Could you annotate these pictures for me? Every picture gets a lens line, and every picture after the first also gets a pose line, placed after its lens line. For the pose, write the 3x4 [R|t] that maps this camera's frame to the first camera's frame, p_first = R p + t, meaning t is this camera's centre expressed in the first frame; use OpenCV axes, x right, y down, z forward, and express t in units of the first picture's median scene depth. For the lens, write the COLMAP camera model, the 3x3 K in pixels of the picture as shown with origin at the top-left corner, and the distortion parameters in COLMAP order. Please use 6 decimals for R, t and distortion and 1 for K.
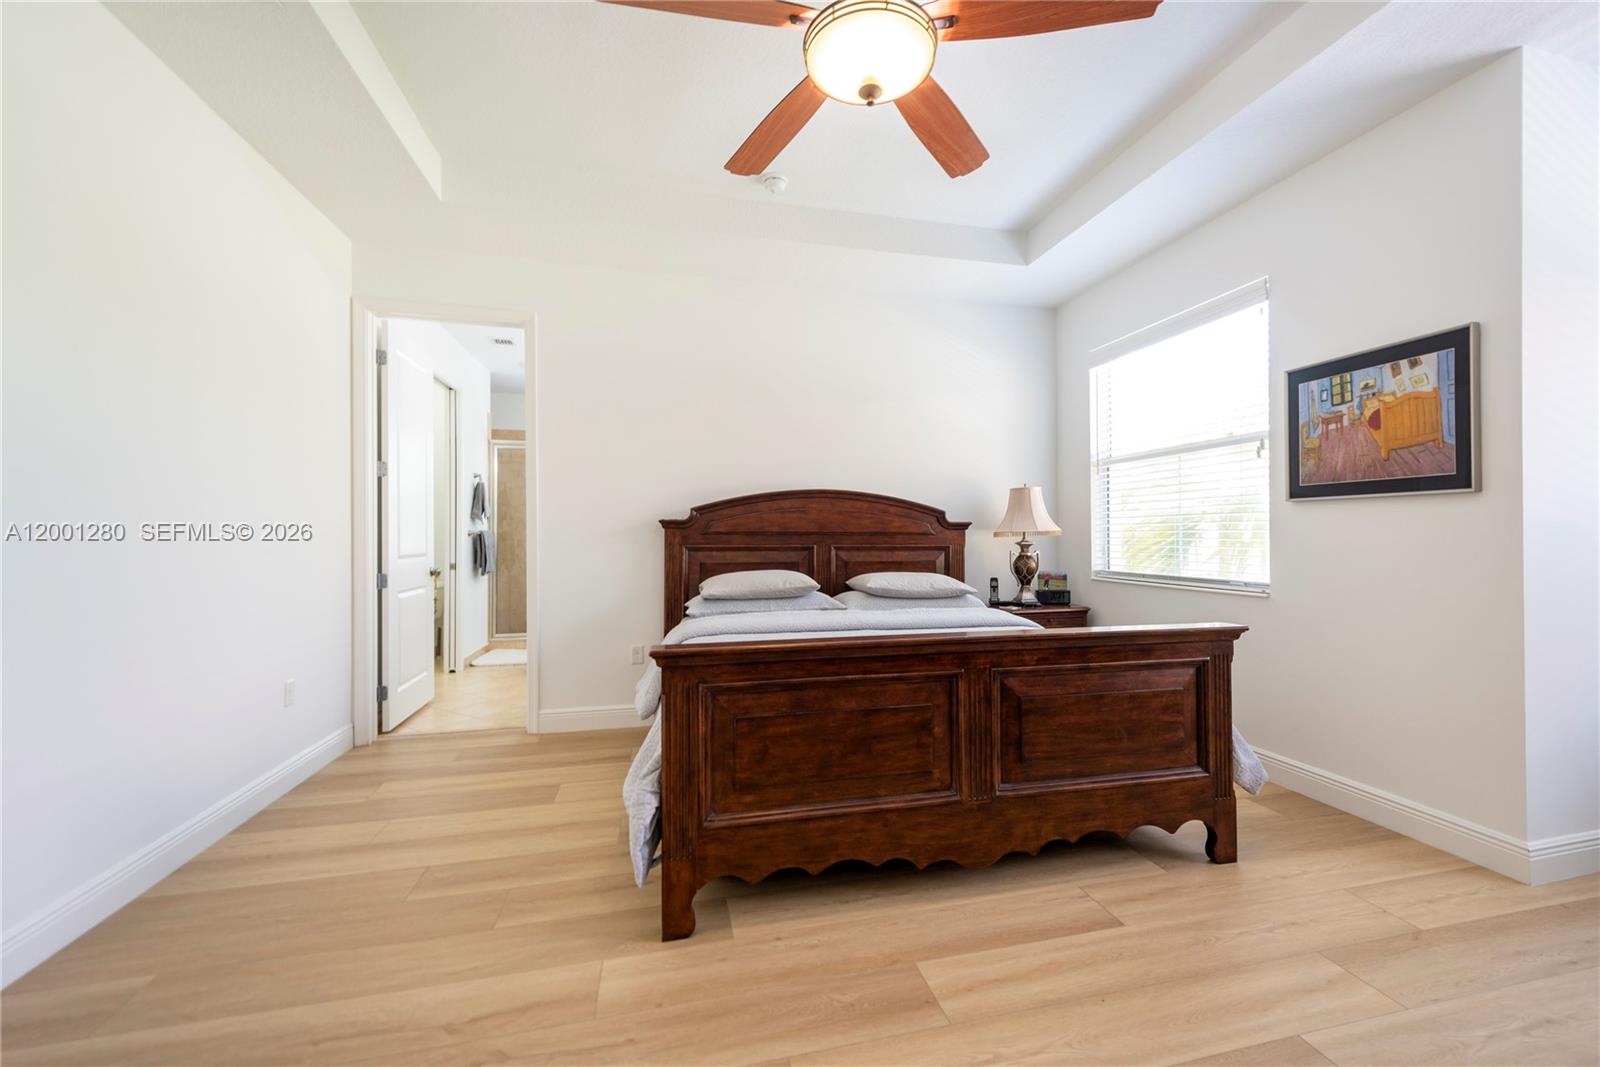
lens RADIAL K [[624.0, 0, 828.2], [0, 624.0, 532.2], [0, 0, 1]] dist [0.006172, -0.001467]
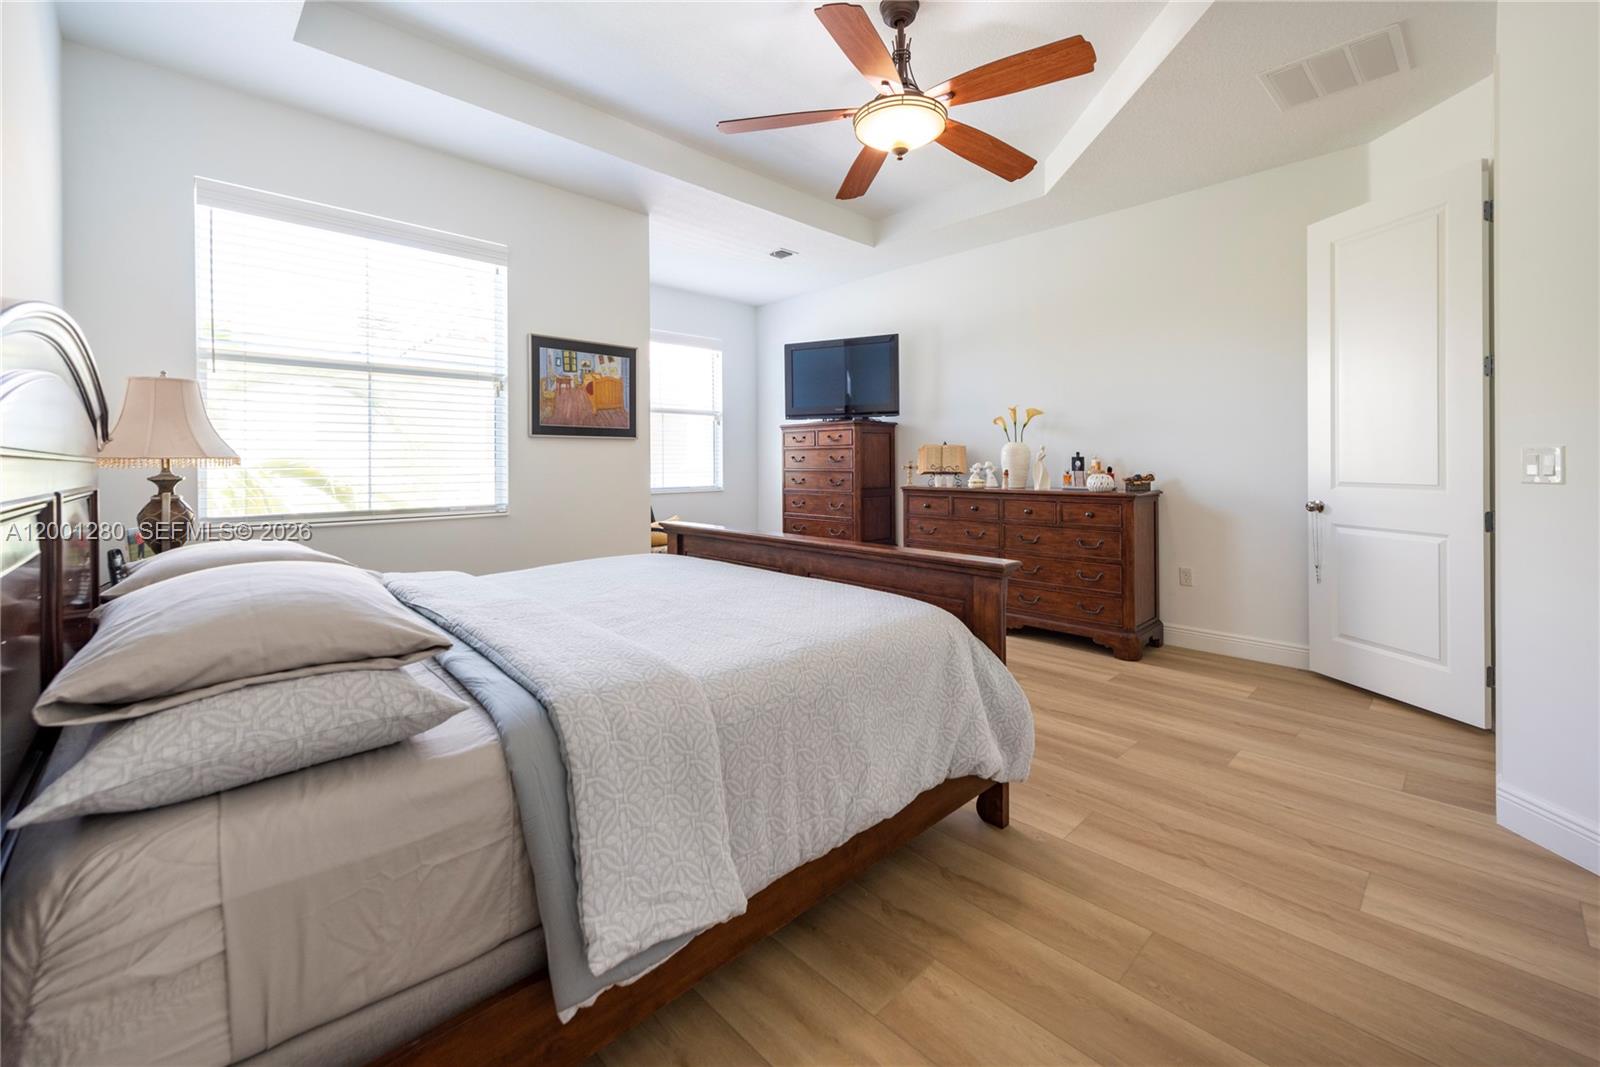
lens RADIAL K [[648.2, 0, 794.7], [0, 648.2, 464.0], [0, 0, 1]] dist [0.008382, -0.003834]
pose [[-0.470726, 0.002828, 0.882275, -0.770521], [0.001181, 0.999996, -0.002576, 0.011899], [-0.882279, -0.000171, -0.470727, 1.307716]]
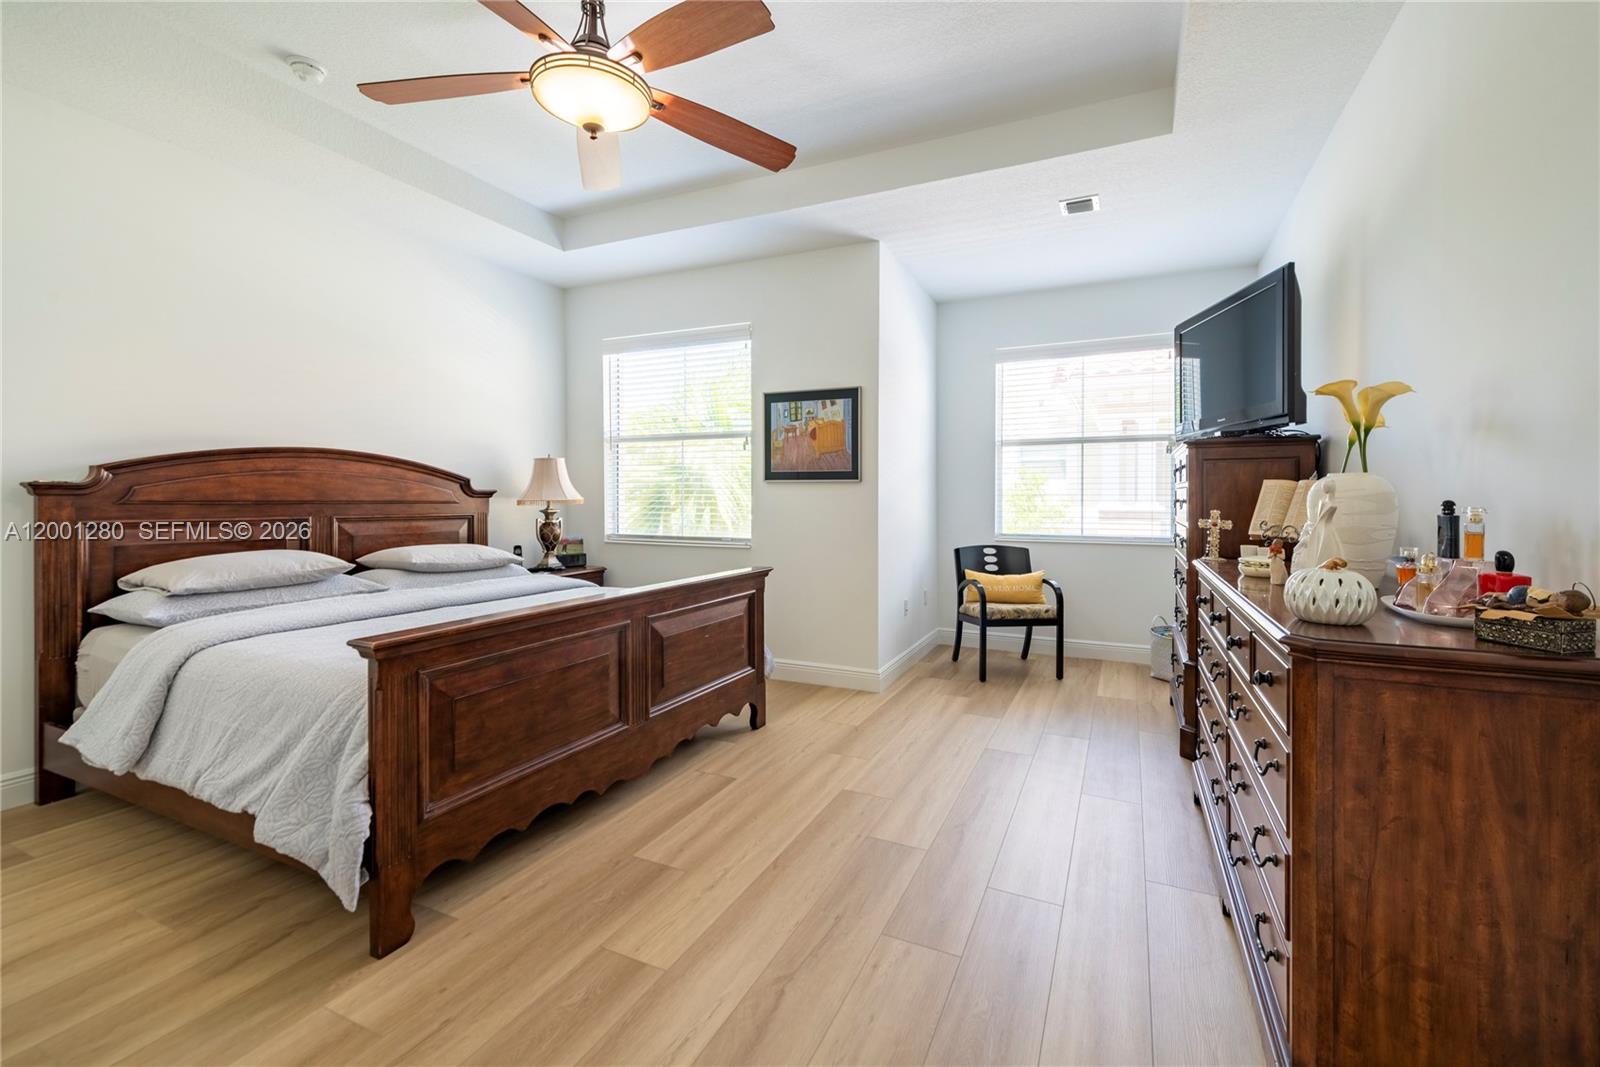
lens RADIAL K [[648.2, 0, 811.8], [0, 648.2, 503.6], [0, 0, 1]] dist [0.008382, -0.003834]
pose [[0.635647, -0.002875, 0.771974, -0.414803], [-0.009473, 0.999889, 0.011523, -0.019581], [-0.771922, -0.014638, 0.635549, -0.056752]]
